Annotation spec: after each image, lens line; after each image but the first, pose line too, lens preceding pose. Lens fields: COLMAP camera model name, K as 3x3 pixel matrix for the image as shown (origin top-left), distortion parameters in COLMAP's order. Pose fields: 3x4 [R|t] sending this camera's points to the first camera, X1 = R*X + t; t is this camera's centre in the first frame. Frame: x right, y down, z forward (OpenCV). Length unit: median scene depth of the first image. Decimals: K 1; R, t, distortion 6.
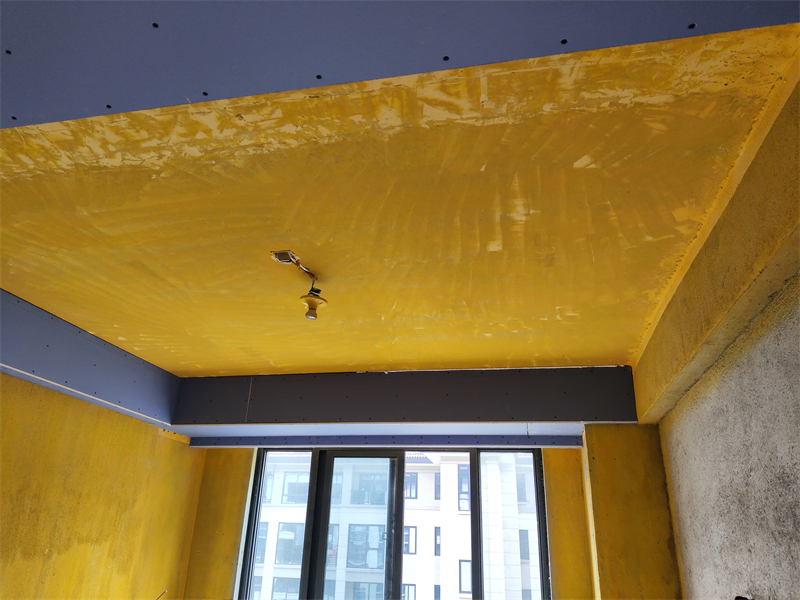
lens RADIAL K [[587.9, 0, 397.6], [0, 587.9, 298.4], [0, 0, 1]] dist [-0.001103, -0.004319]
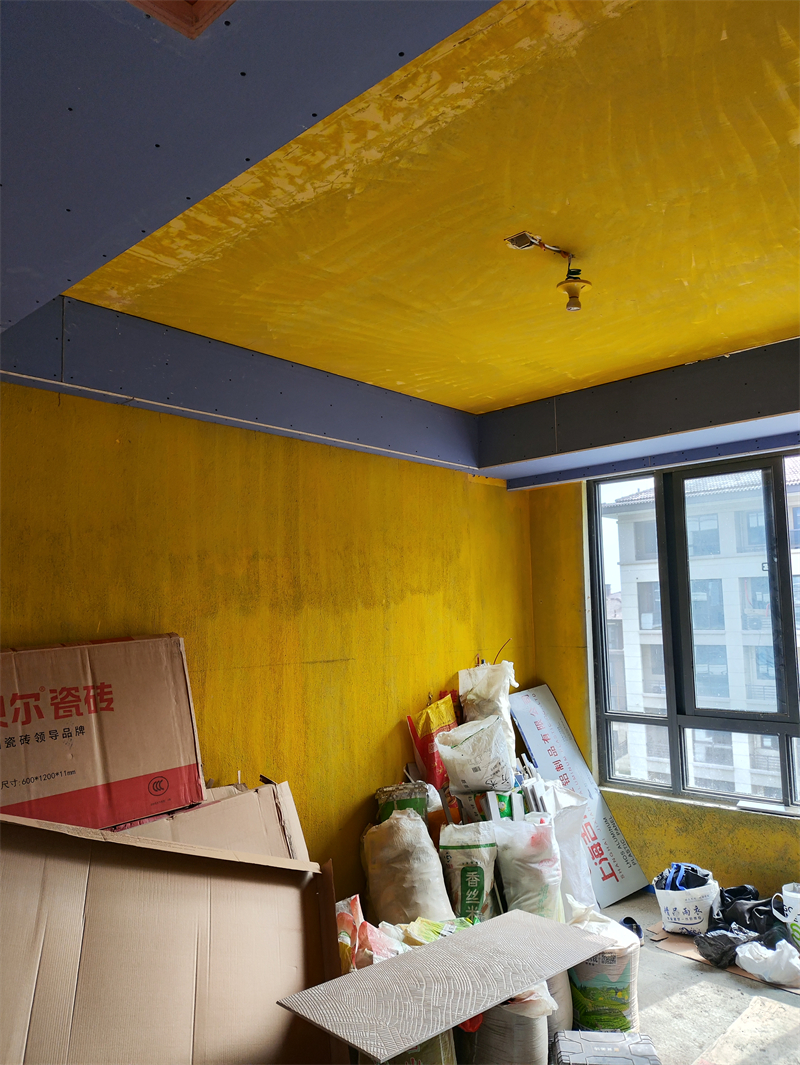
lens RADIAL K [[784.7, 0, 402.8], [0, 784.7, 545.1], [0, 0, 1]] dist [0.037638, -0.038558]
pose [[0.857595, -0.097927, -0.504917, 0.173712], [0.246435, 0.939918, 0.236273, 0.025731], [0.451443, -0.327056, 0.830201, -0.124268]]
